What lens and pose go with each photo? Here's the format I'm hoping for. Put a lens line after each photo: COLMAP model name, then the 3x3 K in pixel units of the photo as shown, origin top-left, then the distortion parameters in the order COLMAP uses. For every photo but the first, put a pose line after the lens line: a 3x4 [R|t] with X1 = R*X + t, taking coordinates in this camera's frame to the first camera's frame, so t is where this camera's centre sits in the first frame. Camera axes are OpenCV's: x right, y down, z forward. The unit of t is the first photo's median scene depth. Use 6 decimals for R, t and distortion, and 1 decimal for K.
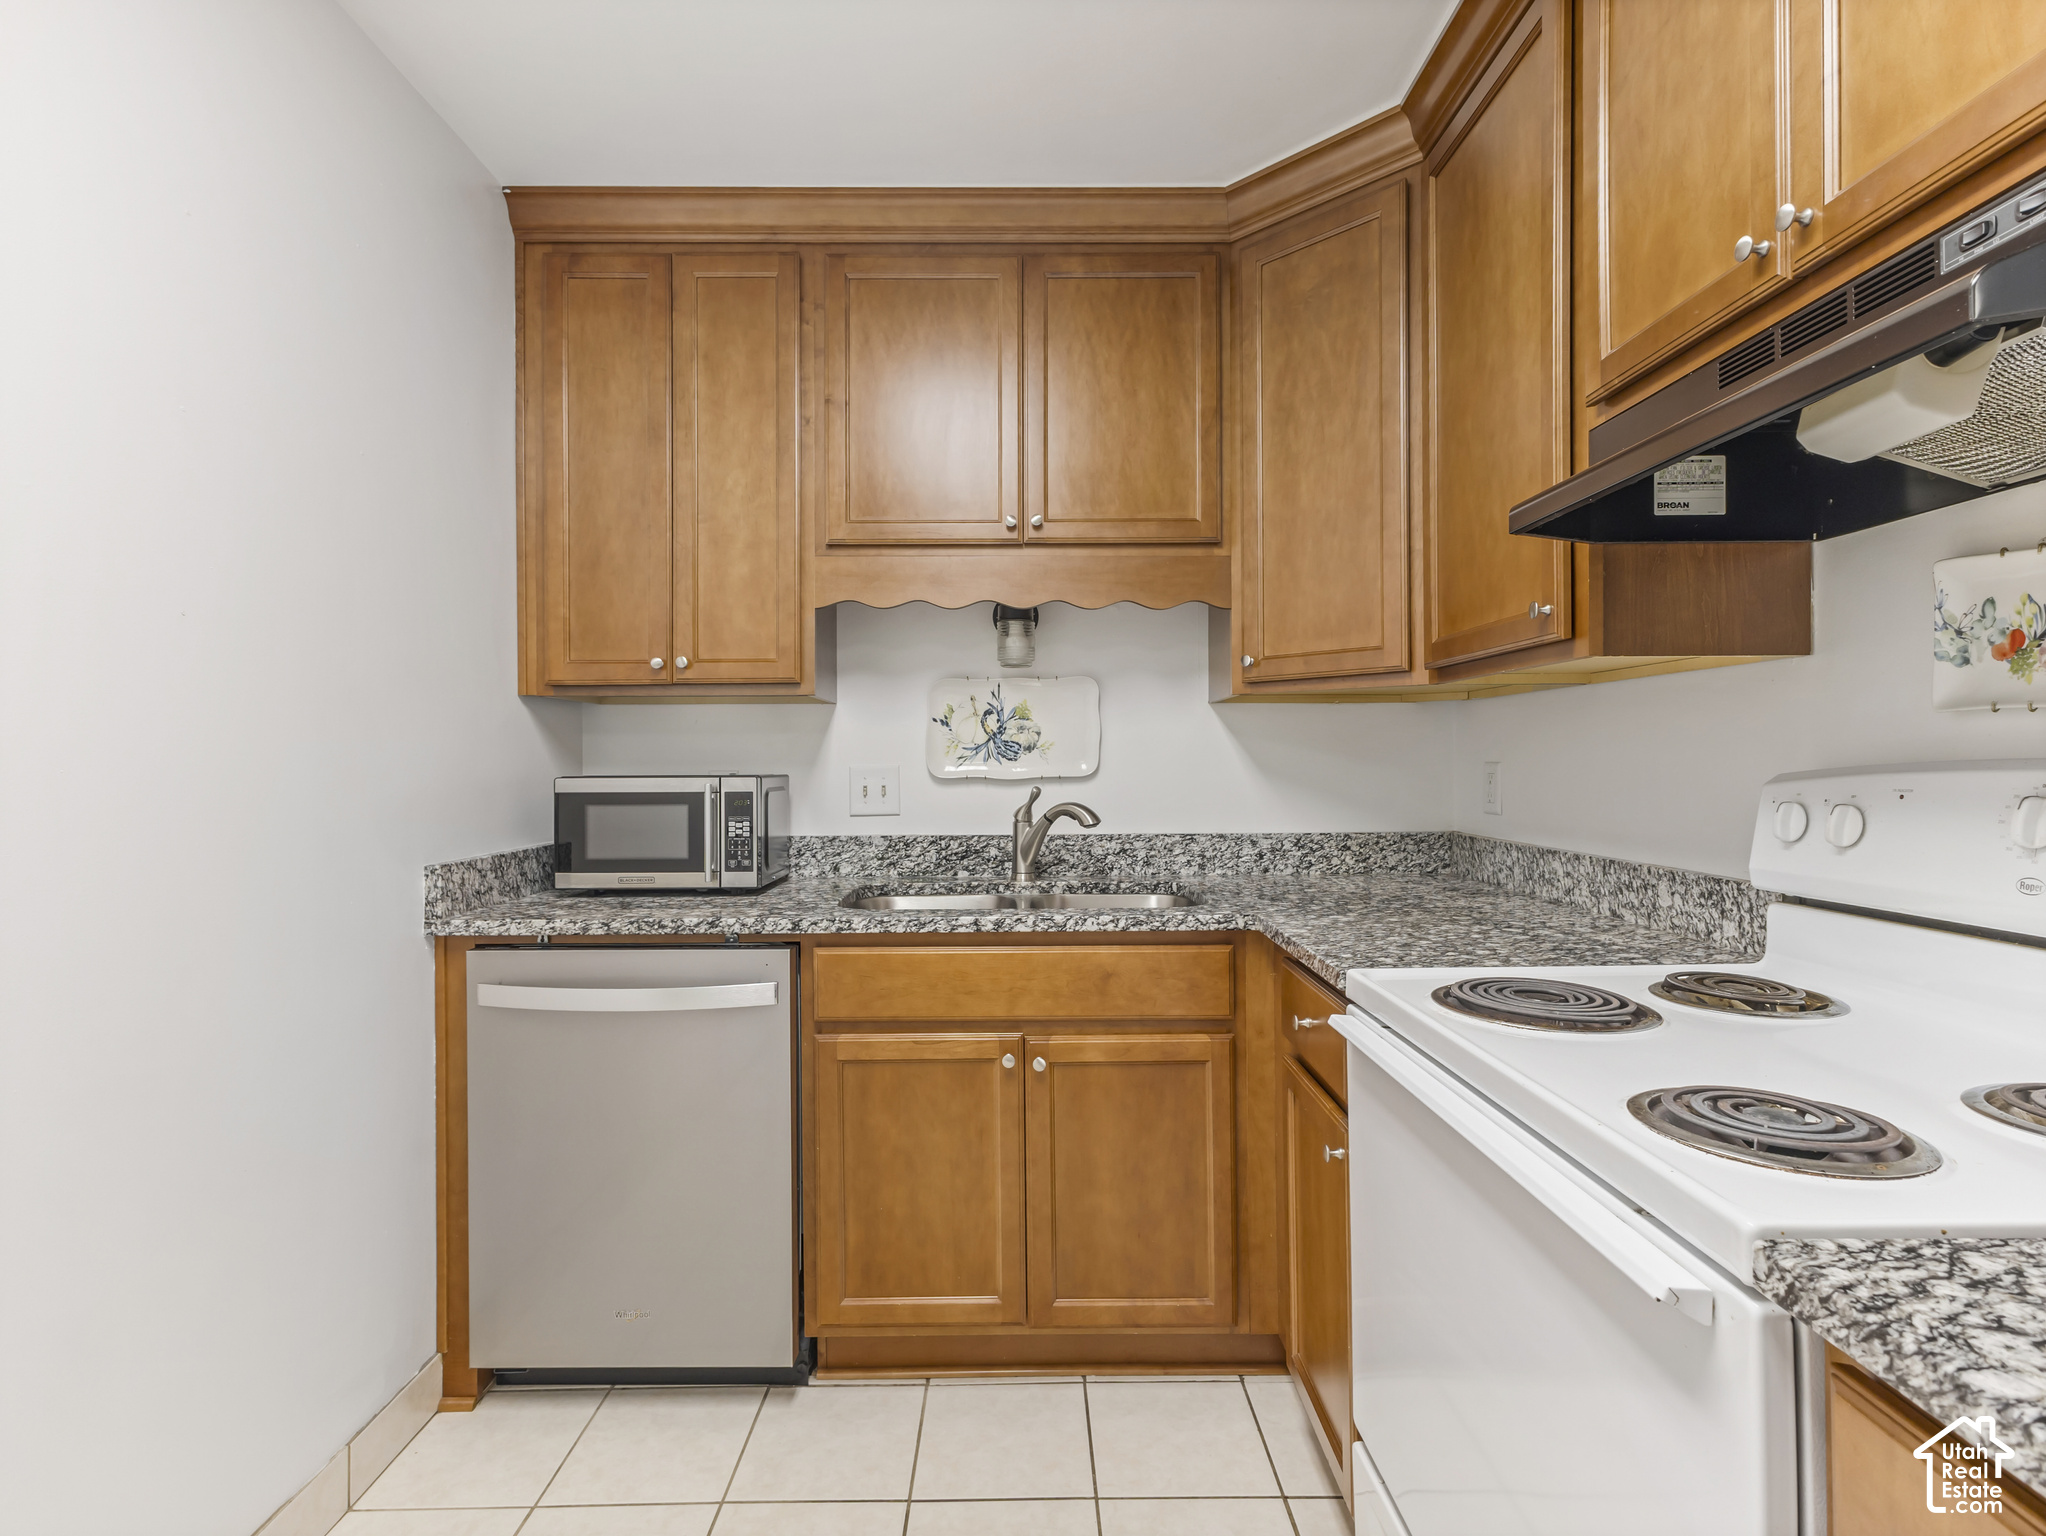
lens RADIAL K [[1001.8, 0, 1020.9], [0, 1001.8, 757.9], [0, 0, 1]] dist [0.006083, 0.000875]
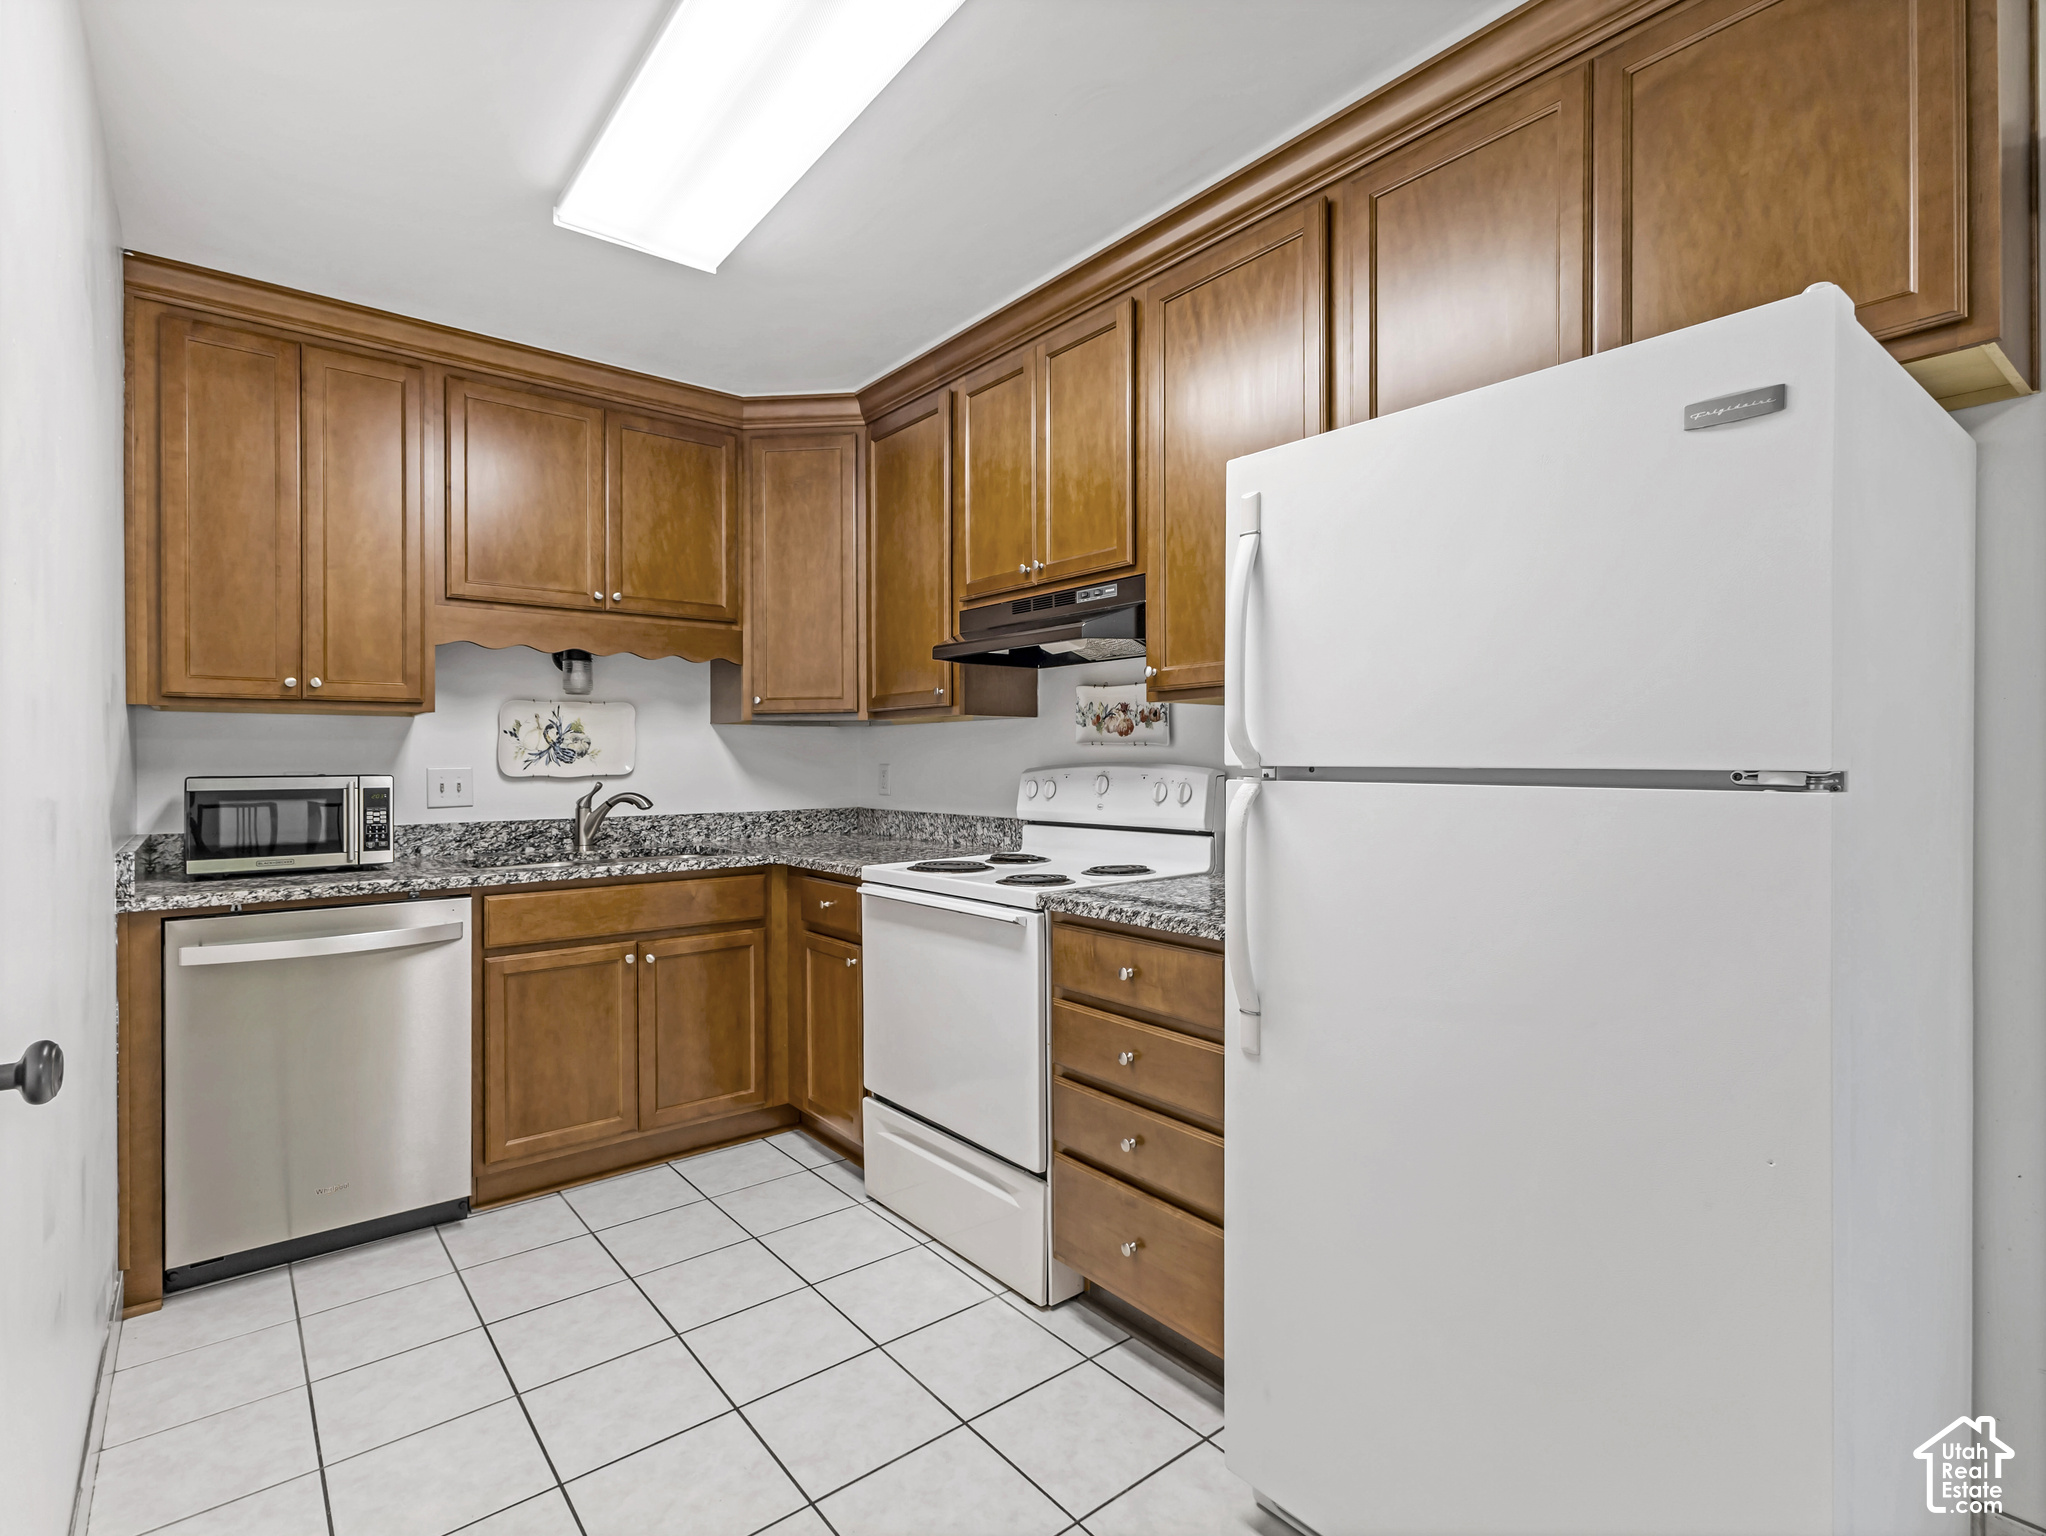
lens RADIAL K [[1001.8, 0, 1020.9], [0, 1001.8, 757.9], [0, 0, 1]] dist [0.006083, 0.000875]
pose [[0.781134, 0.003440, 0.624354, -0.458308], [-0.001367, 0.999992, -0.003799, -0.000179], [-0.624362, 0.002114, 0.781132, -0.520768]]
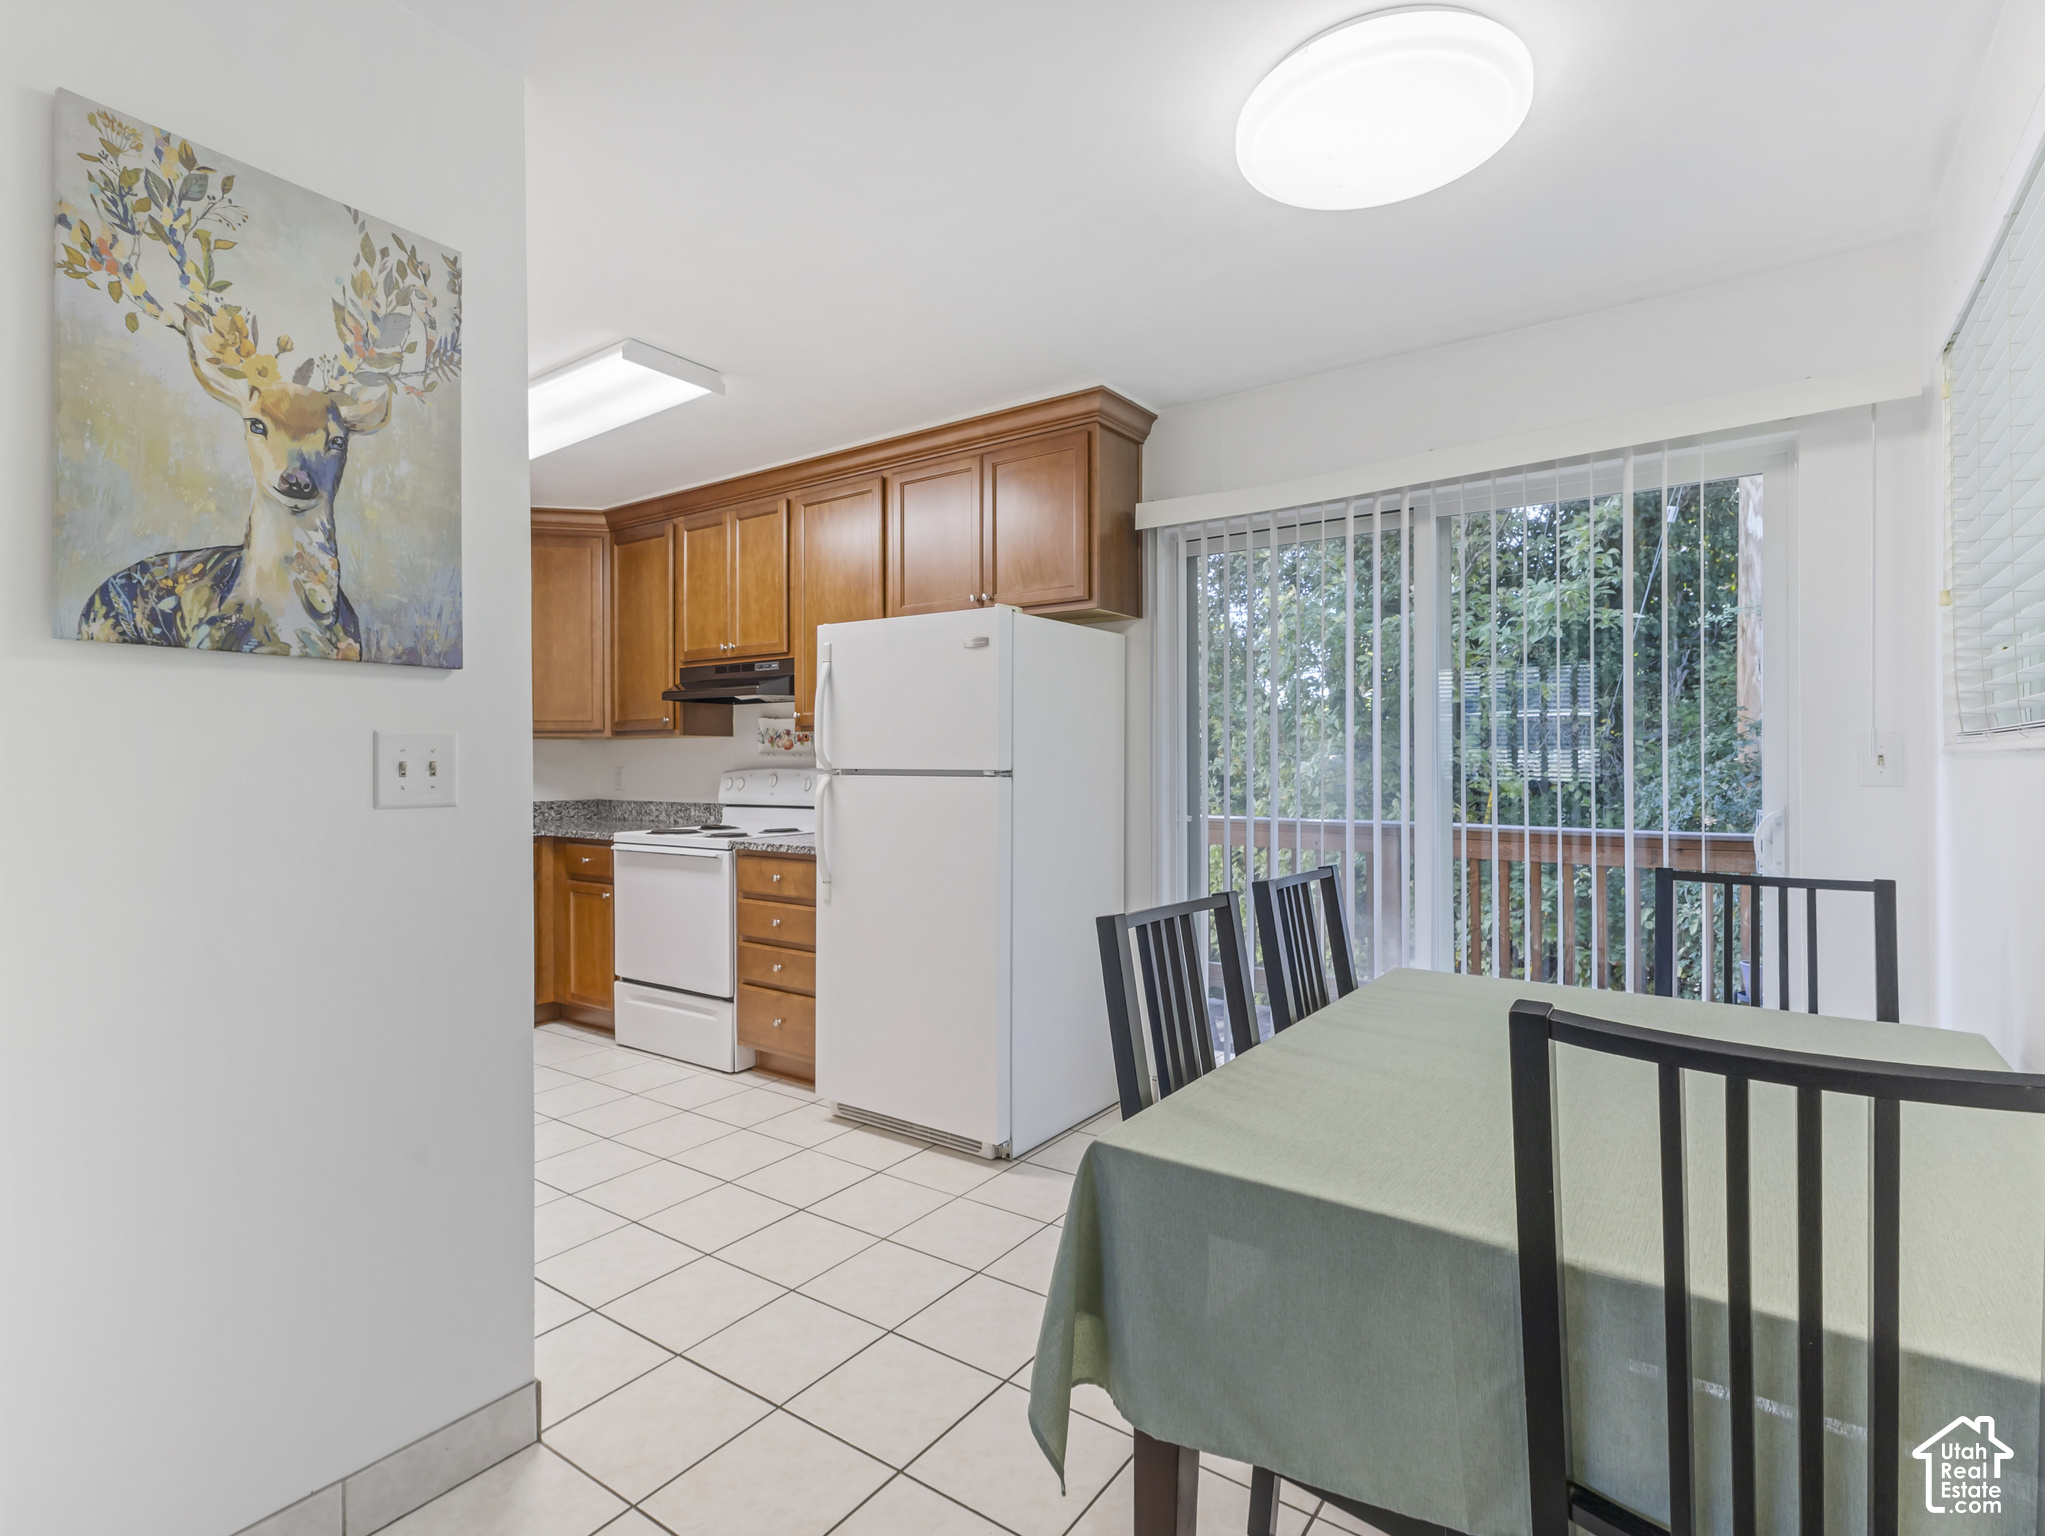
lens RADIAL K [[1001.3, 0, 1020.4], [0, 1001.3, 757.9], [0, 0, 1]] dist [0.006083, 0.000875]
pose [[0.578845, 0.006178, 0.815414, -1.006981], [-0.001357, 0.999977, -0.006613, -0.004048], [-0.815436, 0.002721, 0.578840, -1.249319]]
